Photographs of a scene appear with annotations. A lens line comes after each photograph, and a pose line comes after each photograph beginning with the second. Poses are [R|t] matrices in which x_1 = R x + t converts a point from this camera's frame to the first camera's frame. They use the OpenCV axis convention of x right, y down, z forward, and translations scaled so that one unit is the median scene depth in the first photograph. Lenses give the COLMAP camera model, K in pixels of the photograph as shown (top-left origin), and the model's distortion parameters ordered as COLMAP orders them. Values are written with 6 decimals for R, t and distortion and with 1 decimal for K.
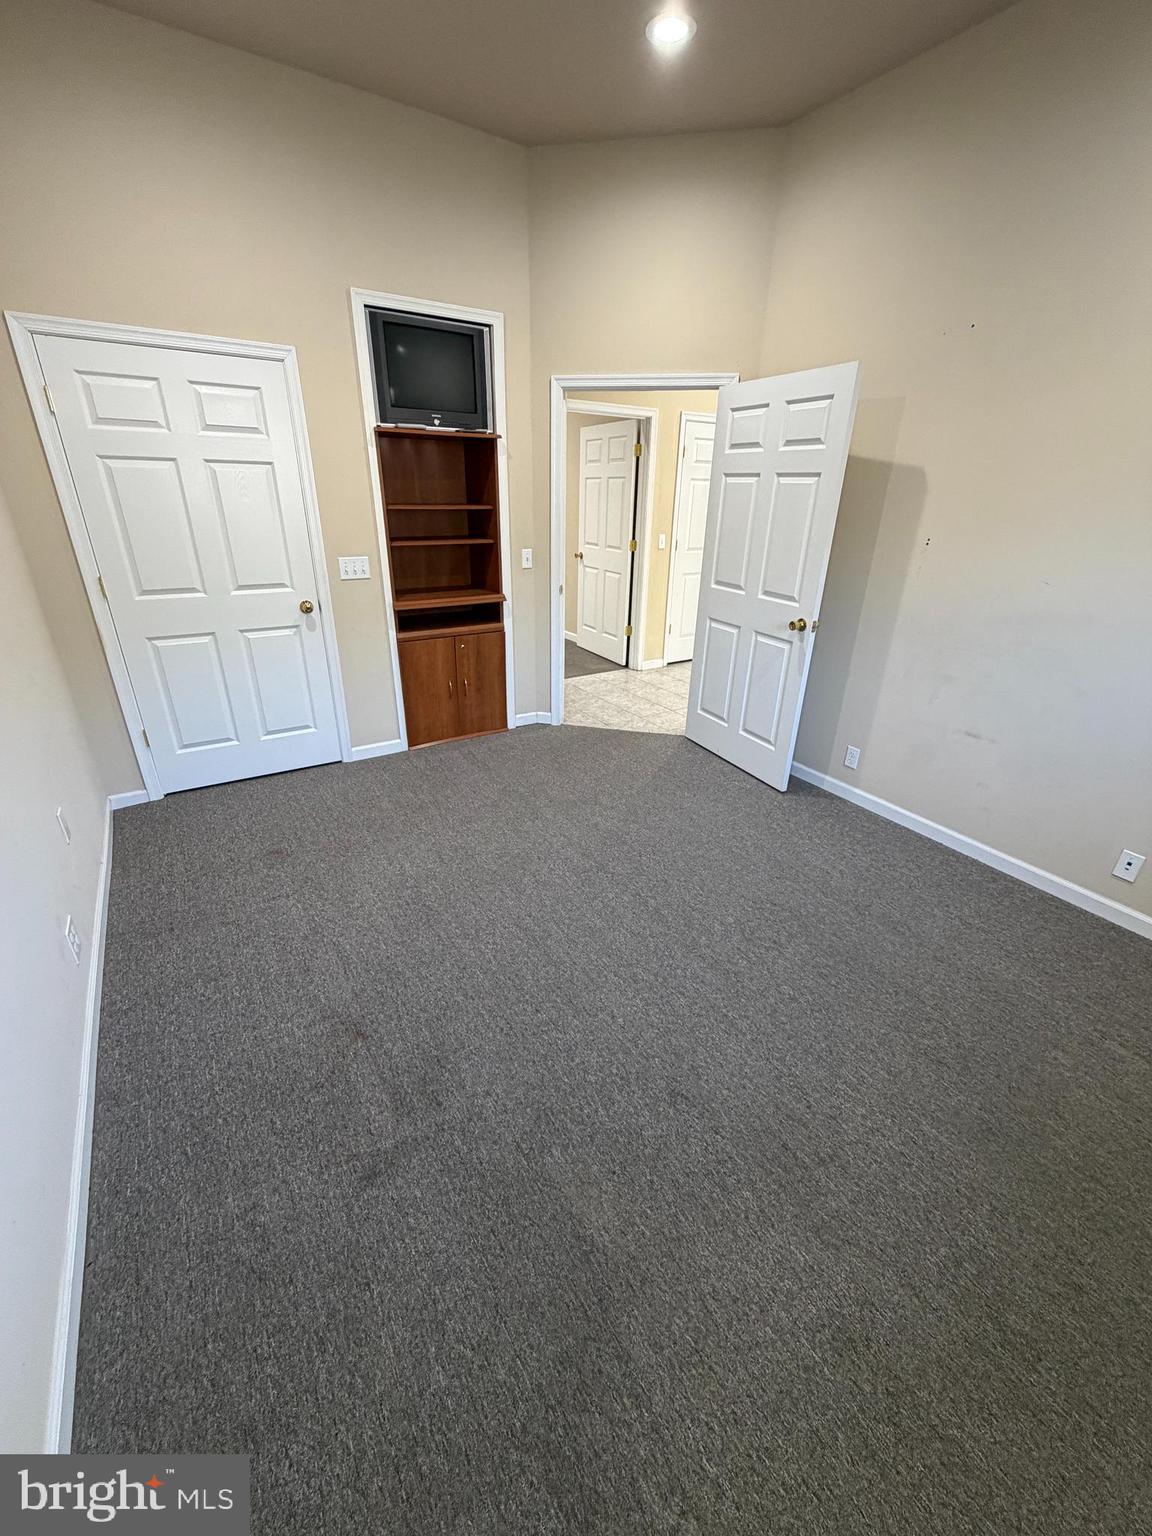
lens RADIAL K [[612.3, 0, 576.8], [0, 612.3, 765.3], [0, 0, 1]] dist [-0.000013, 0.000291]
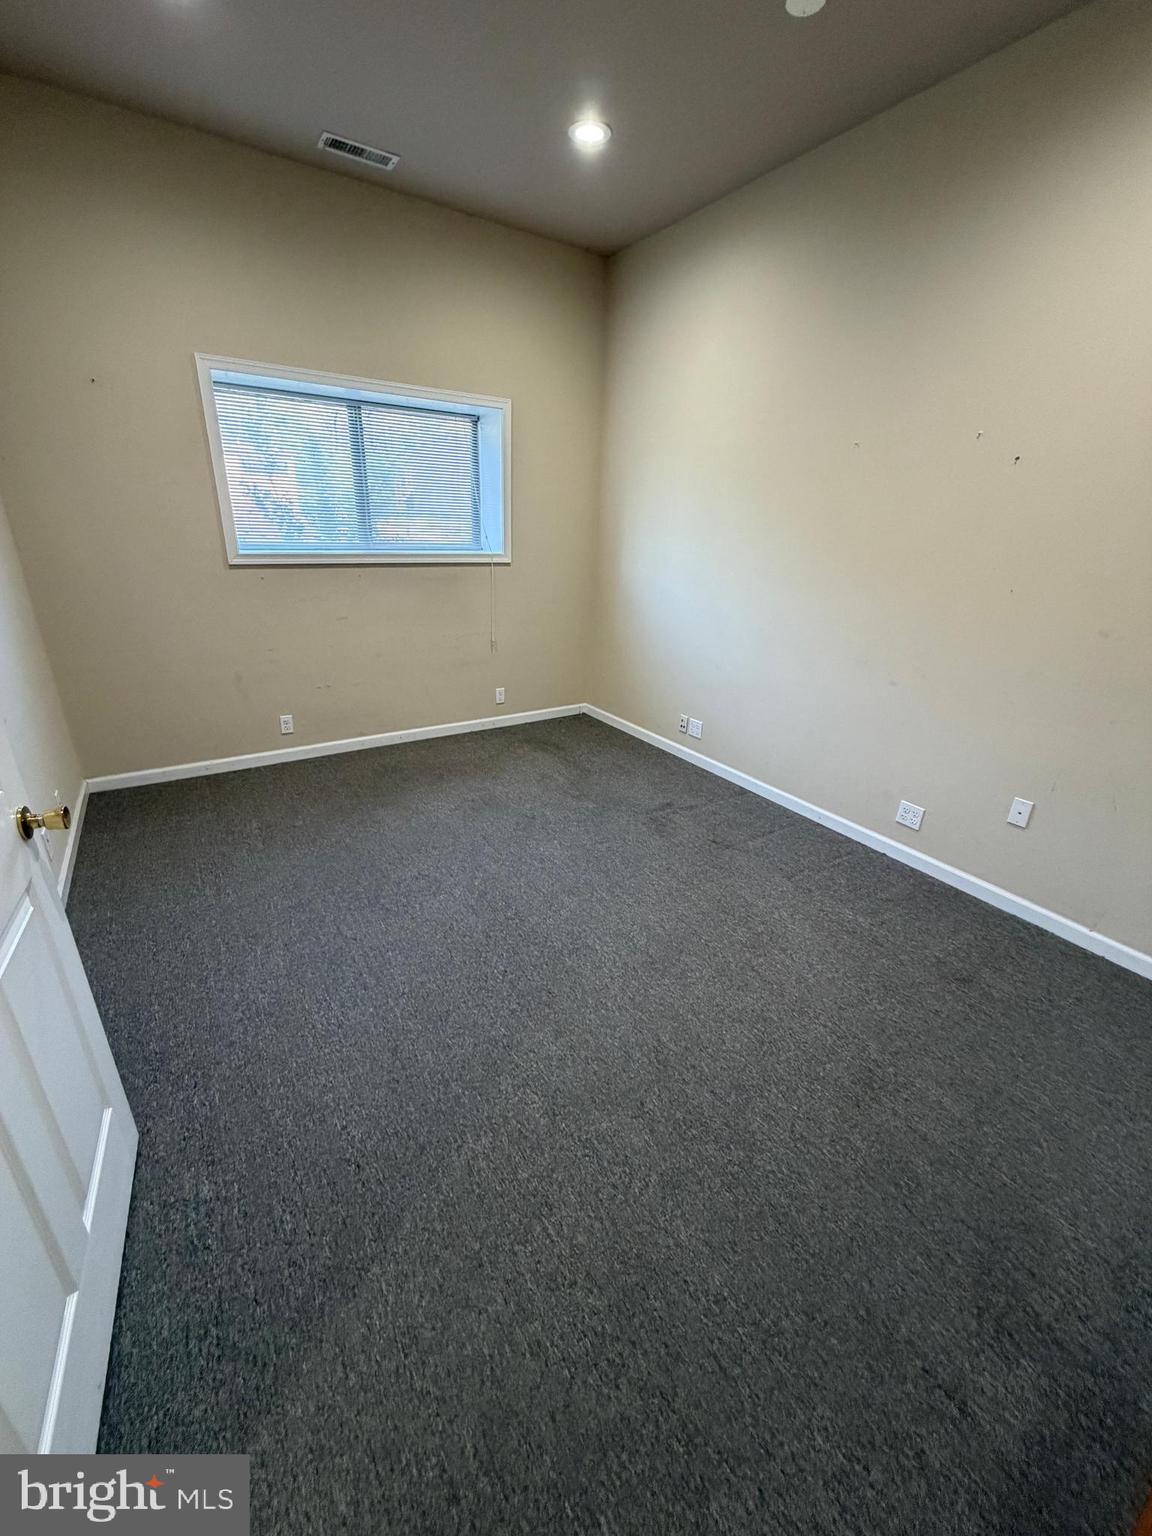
lens RADIAL K [[612.3, 0, 576.1], [0, 612.3, 768.0], [0, 0, 1]] dist [-0.000013, 0.000291]
pose [[-0.998620, -0.047346, -0.022713, 0.052275], [-0.049147, 0.690344, 0.721810, -0.703488], [-0.018495, 0.721930, -0.691719, 1.600389]]
